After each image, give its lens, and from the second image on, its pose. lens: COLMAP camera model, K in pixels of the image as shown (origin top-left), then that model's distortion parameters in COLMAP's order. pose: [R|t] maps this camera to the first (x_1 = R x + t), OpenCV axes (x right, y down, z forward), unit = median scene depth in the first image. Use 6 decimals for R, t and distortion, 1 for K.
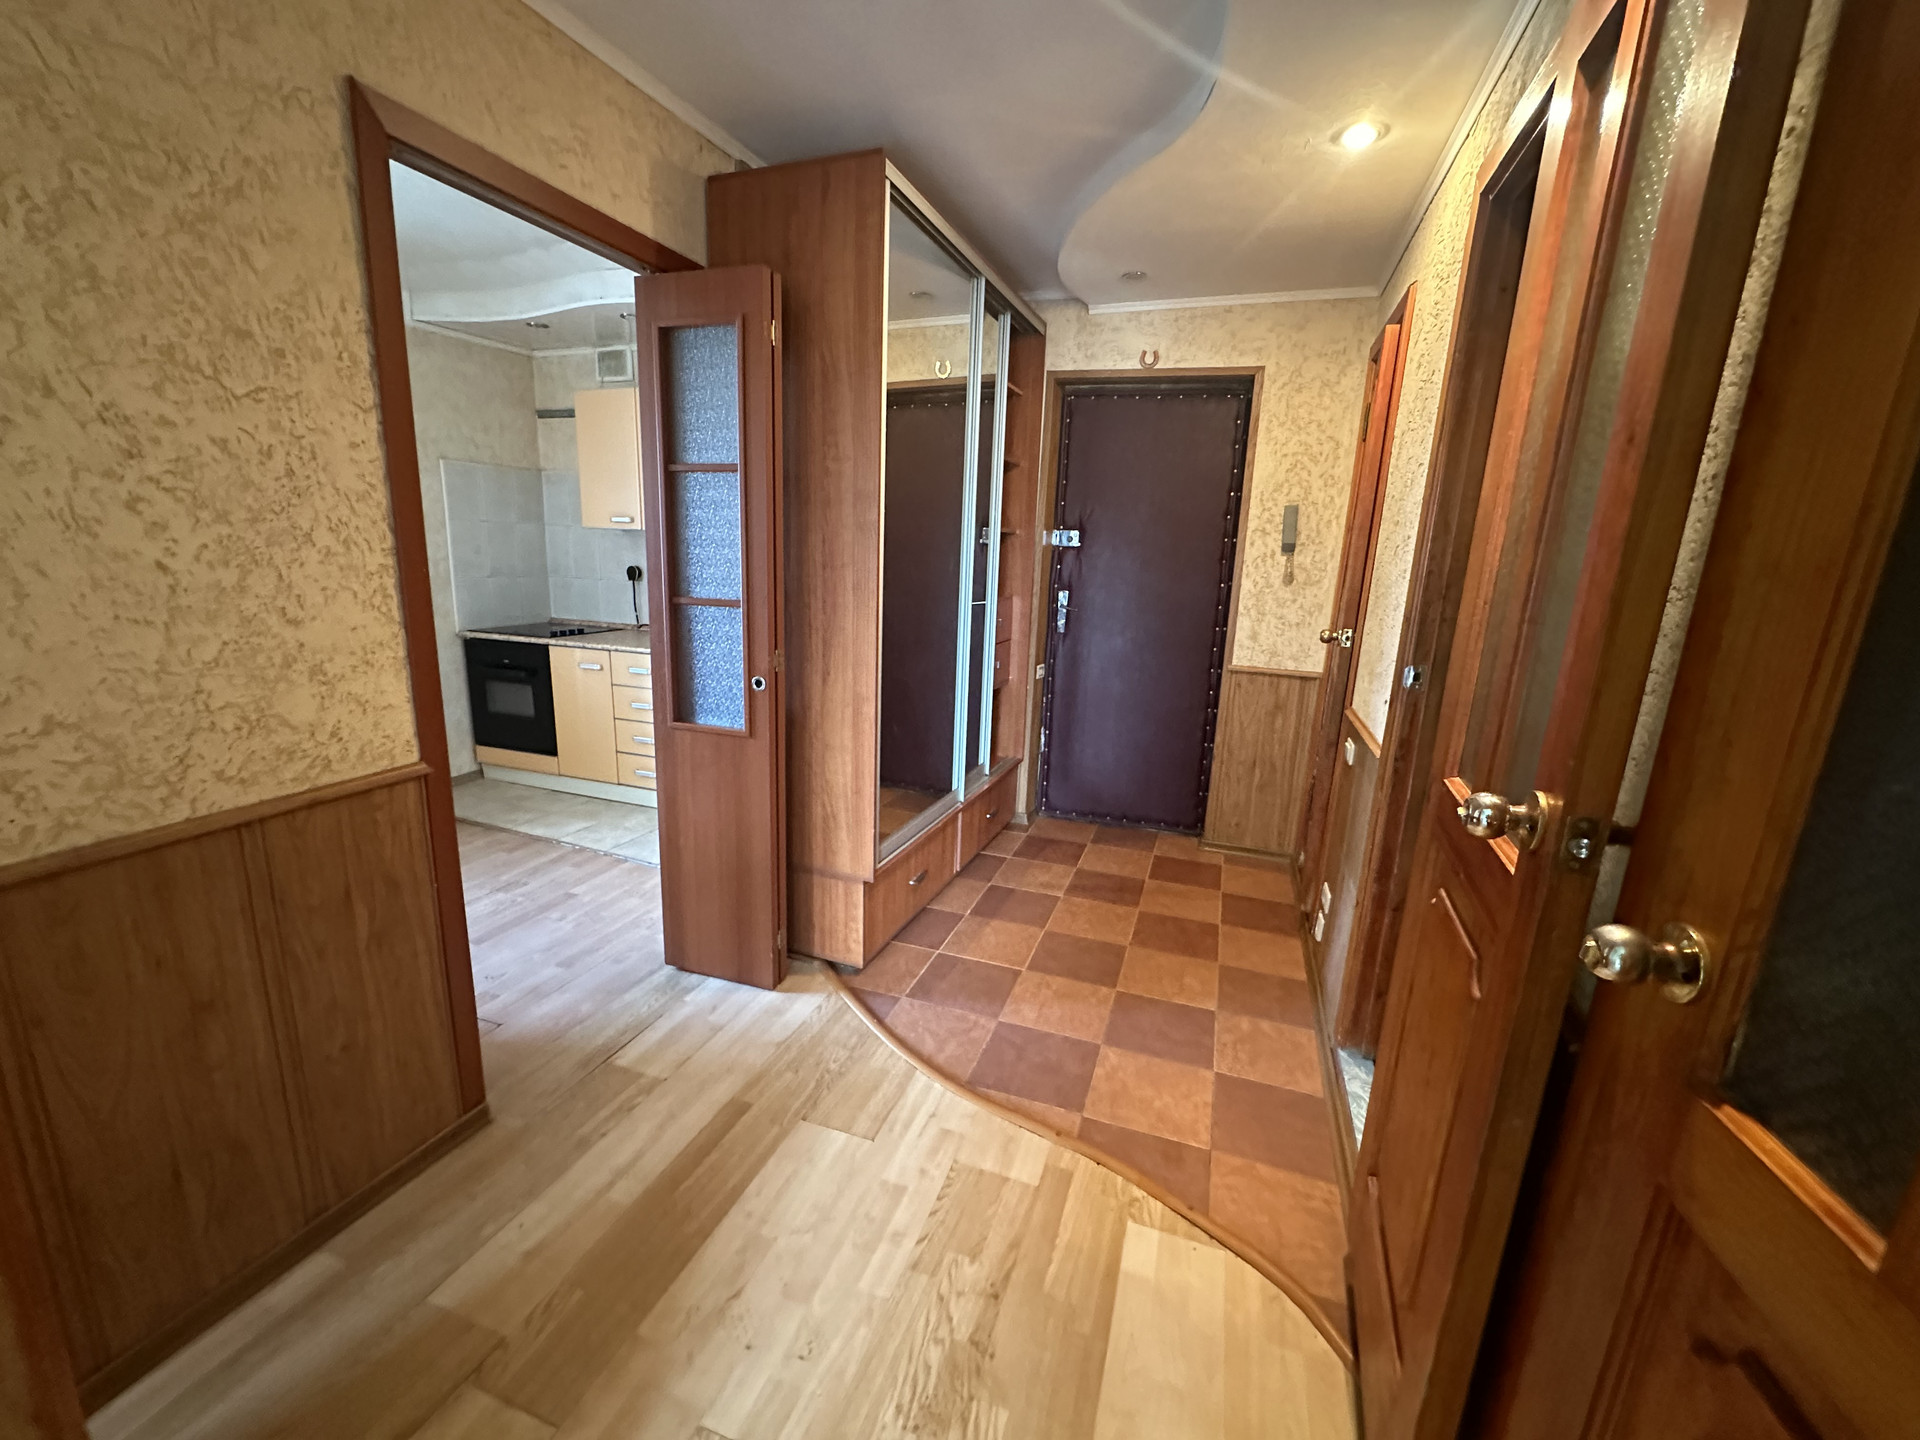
lens RADIAL K [[768.3, 0, 954.4], [0, 768.3, 717.2], [0, 0, 1]] dist [-0.011209, -0.000326]
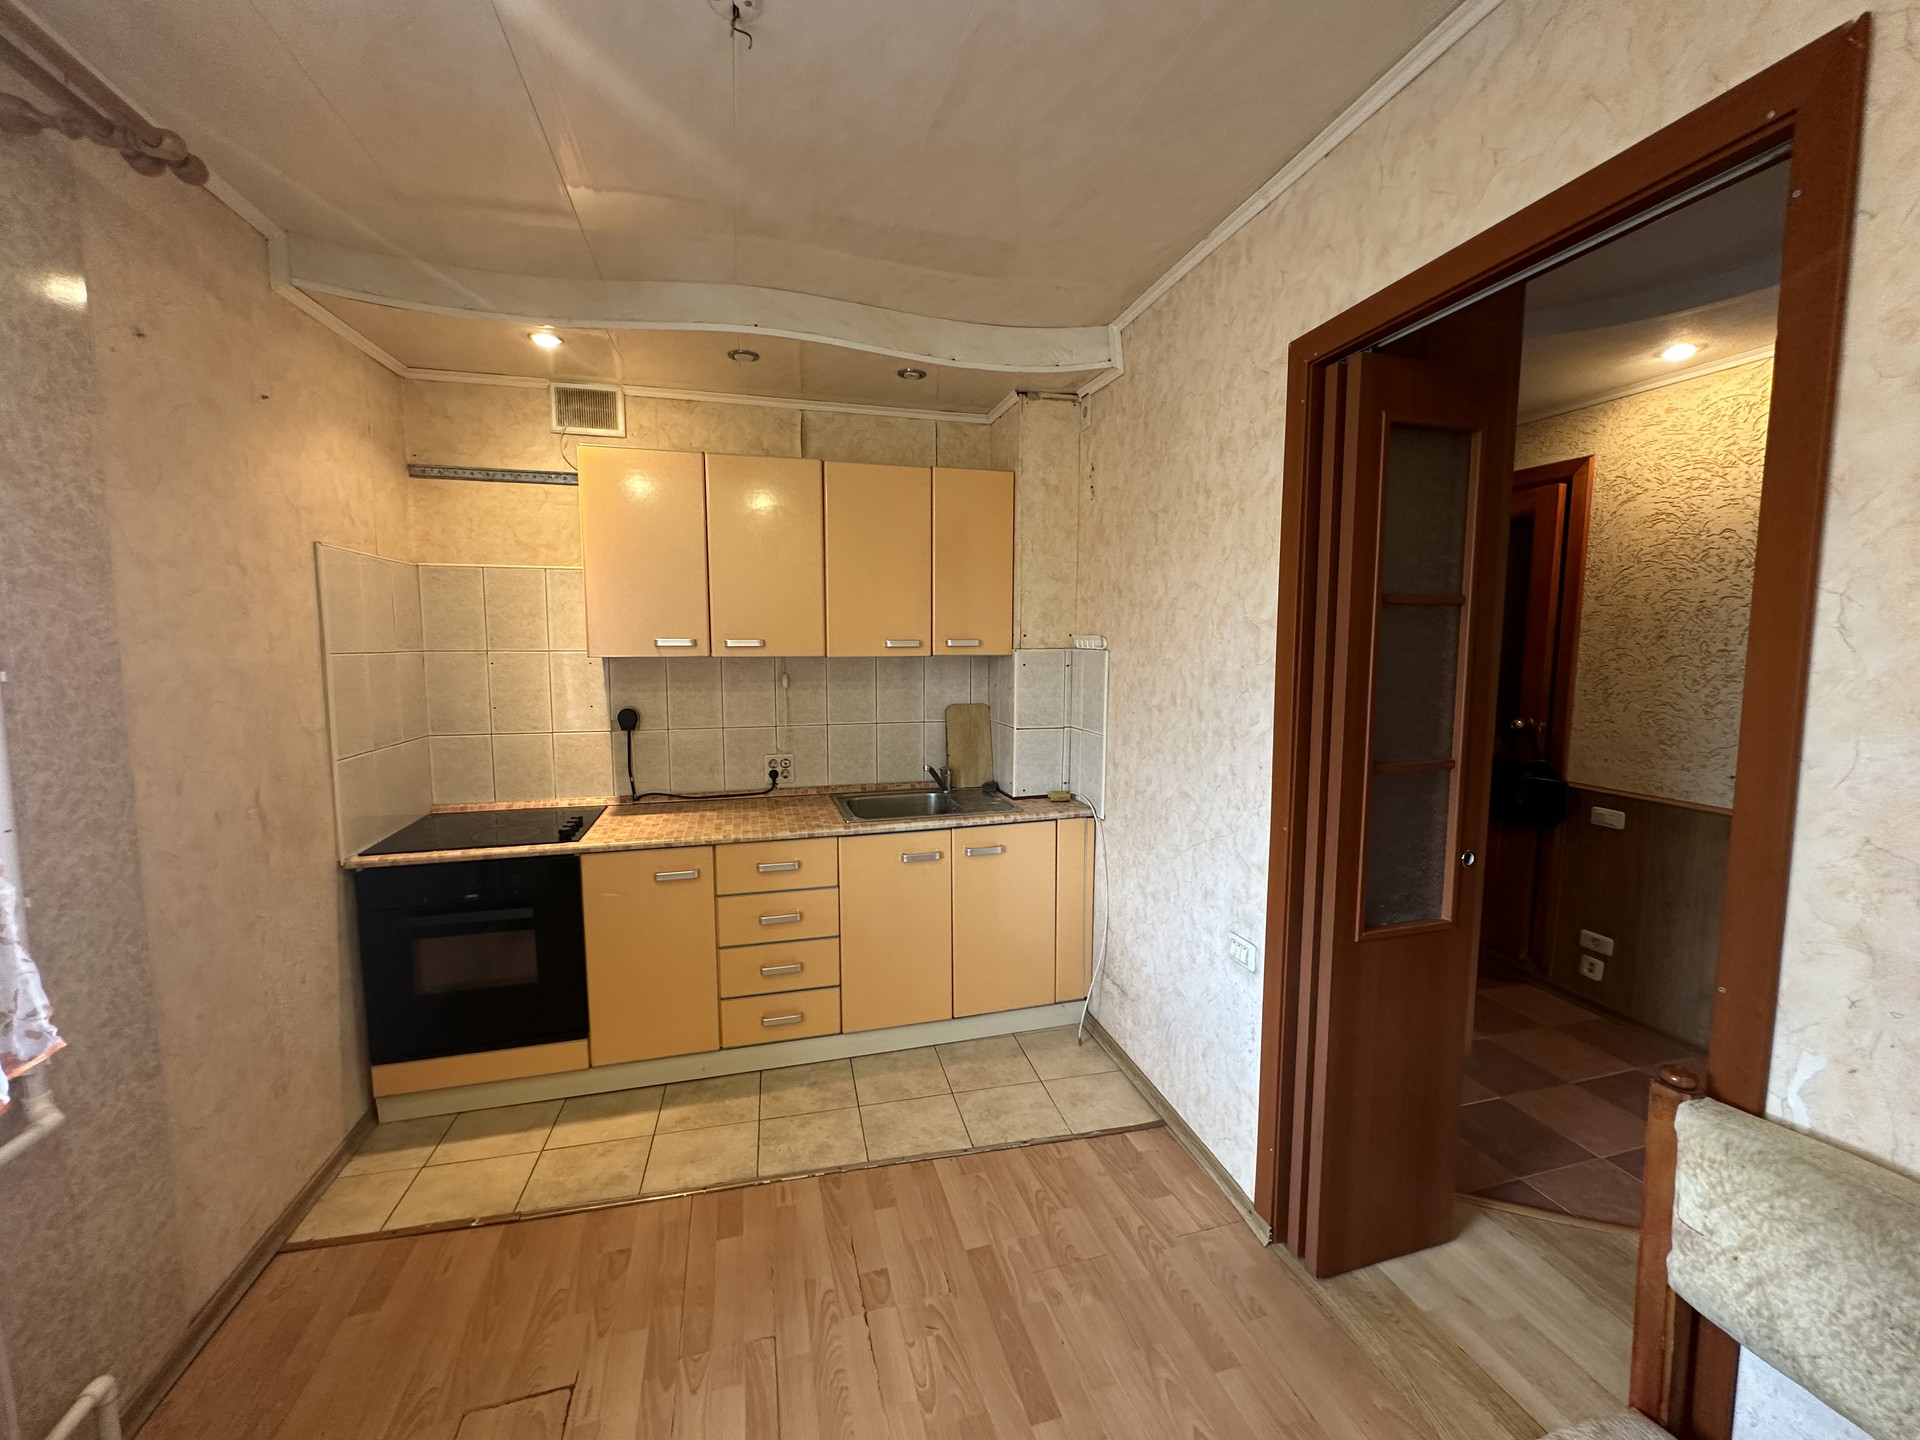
lens RADIAL K [[768.3, 0, 951.7], [0, 768.3, 716.1], [0, 0, 1]] dist [-0.011209, -0.000326]
pose [[0.825577, -0.097815, 0.555747, -0.635707], [0.159565, 0.985133, -0.063648, -0.119030], [-0.541259, 0.141225, 0.828911, 0.351045]]
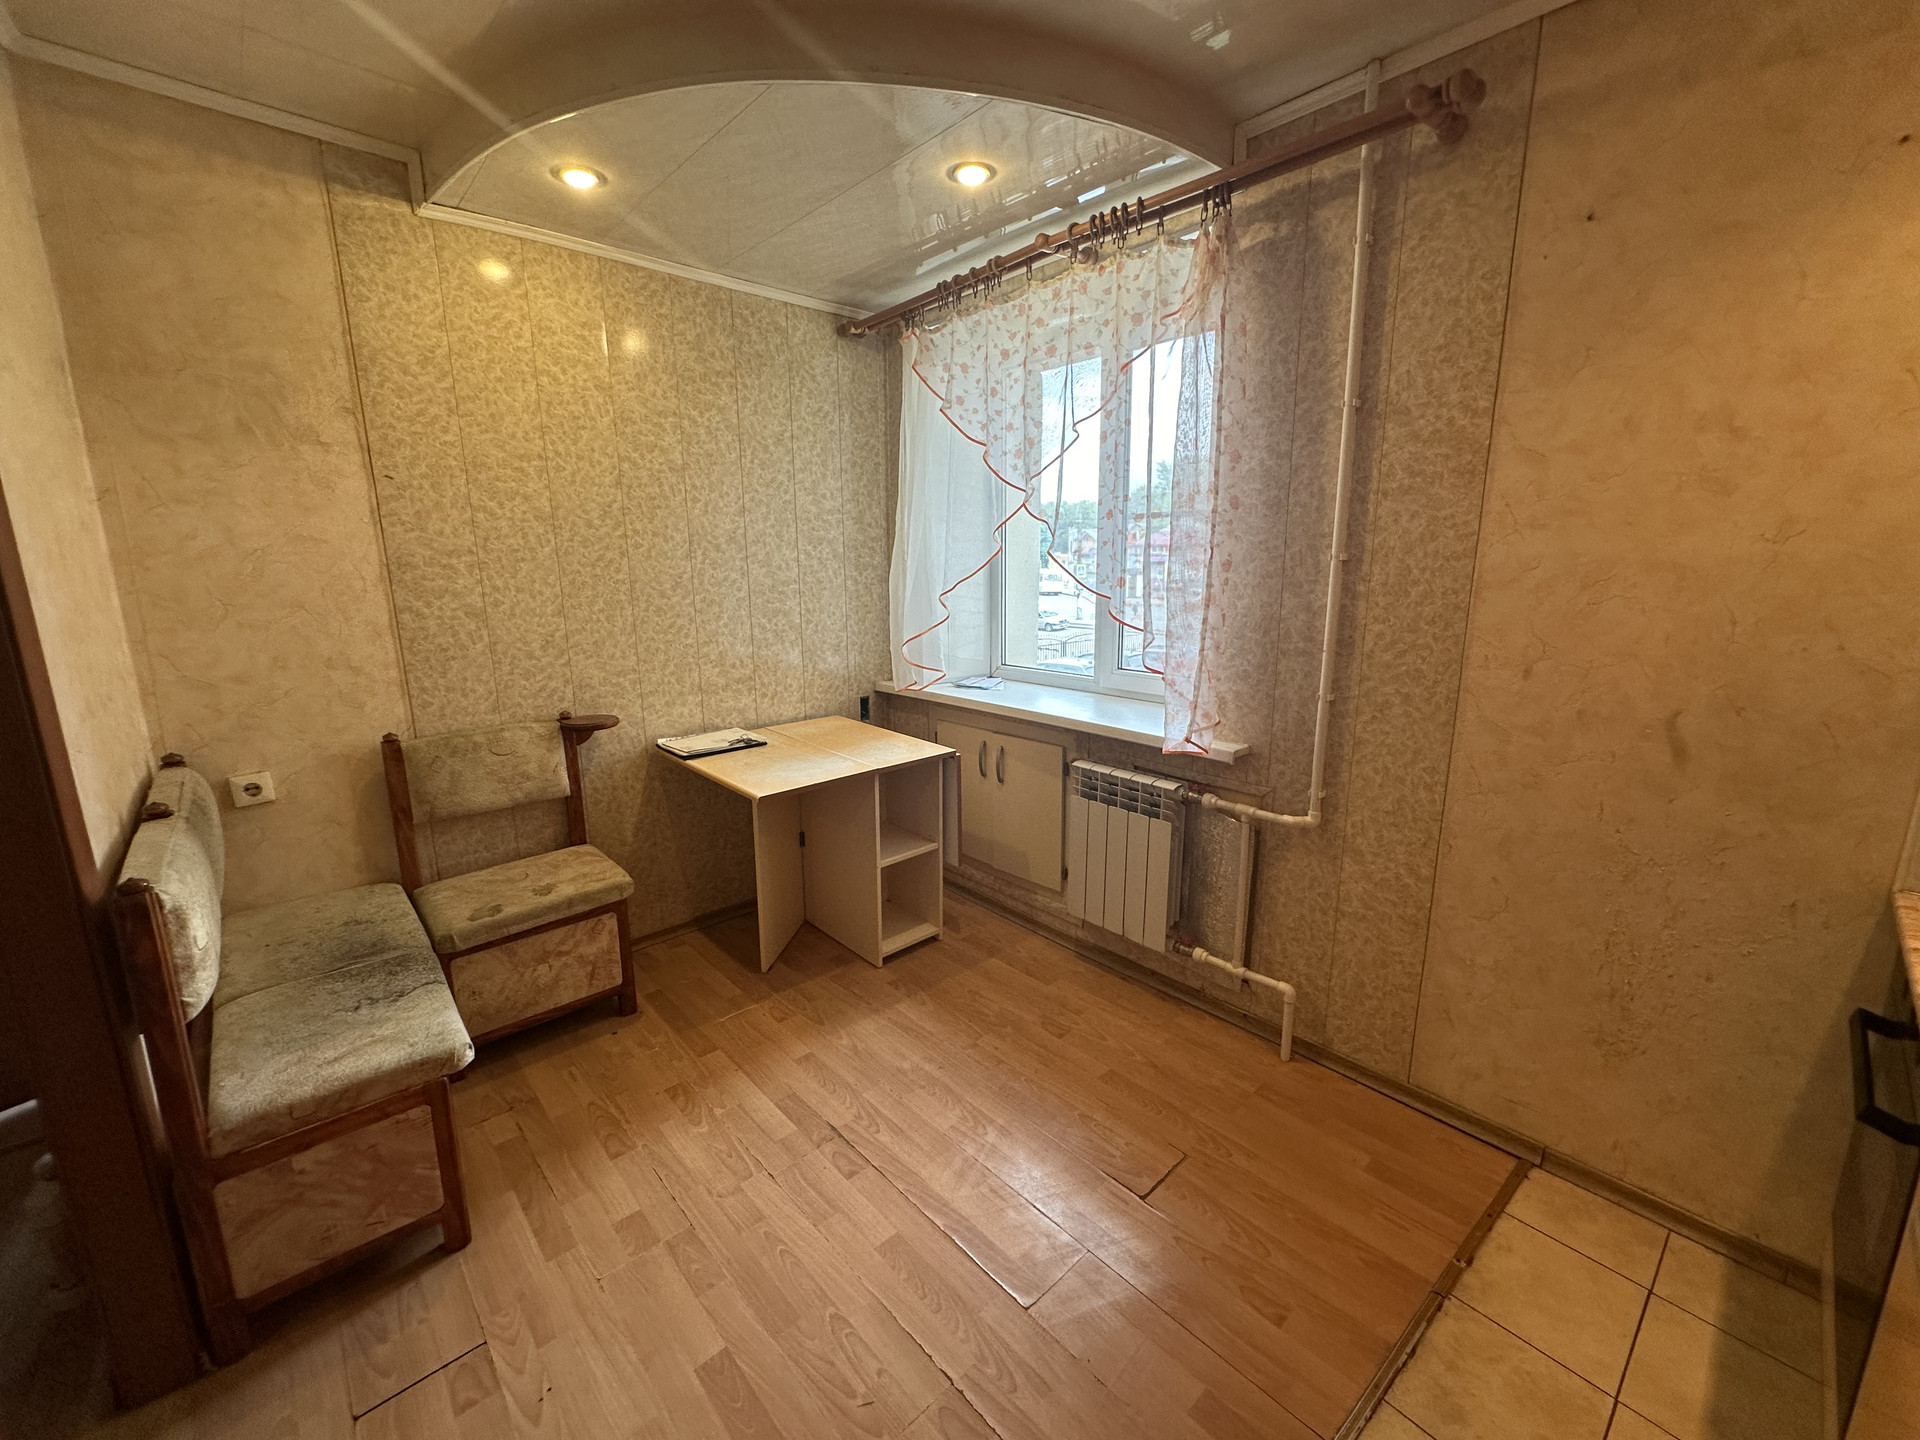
lens RADIAL K [[768.3, 0, 966.2], [0, 768.3, 723.5], [0, 0, 1]] dist [-0.011209, -0.000326]
pose [[-0.473194, 0.142342, -0.869383, -0.208151], [-0.212634, 0.939229, 0.269511, -0.196618], [0.854912, 0.312391, -0.414170, 0.846285]]
